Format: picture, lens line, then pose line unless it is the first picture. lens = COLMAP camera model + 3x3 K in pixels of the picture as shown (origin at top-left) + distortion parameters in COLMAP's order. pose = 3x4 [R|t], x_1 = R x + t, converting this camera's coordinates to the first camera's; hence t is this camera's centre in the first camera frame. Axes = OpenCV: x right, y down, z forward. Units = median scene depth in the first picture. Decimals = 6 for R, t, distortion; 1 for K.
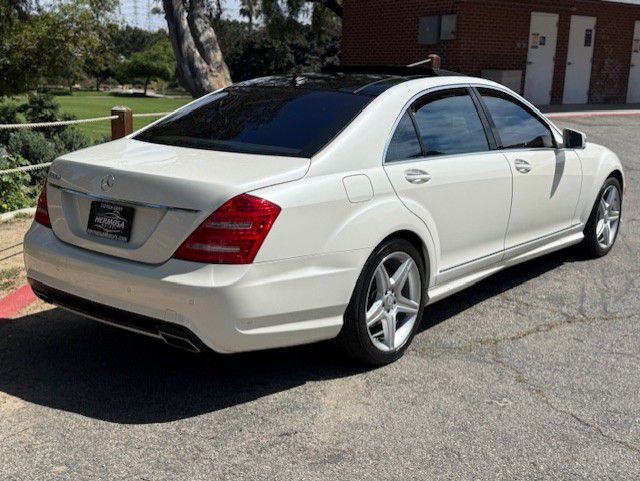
lens RADIAL K [[787.2, 0, 320.0], [0, 787.2, 240.5], [0, 0, 1]] dist [-0.003750, -0.007836]
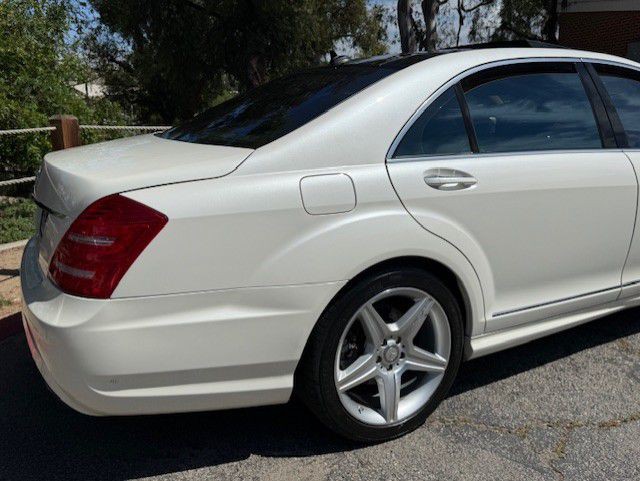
lens RADIAL K [[559.8, 0, 320.0], [0, 559.8, 240.5], [0, 0, 1]] dist [0.004142, -0.009386]
pose [[0.919850, 0.063894, -0.387032, 0.218345], [-0.057018, 0.997945, 0.029233, -0.036691], [0.388105, -0.004822, 0.921603, 0.512177]]
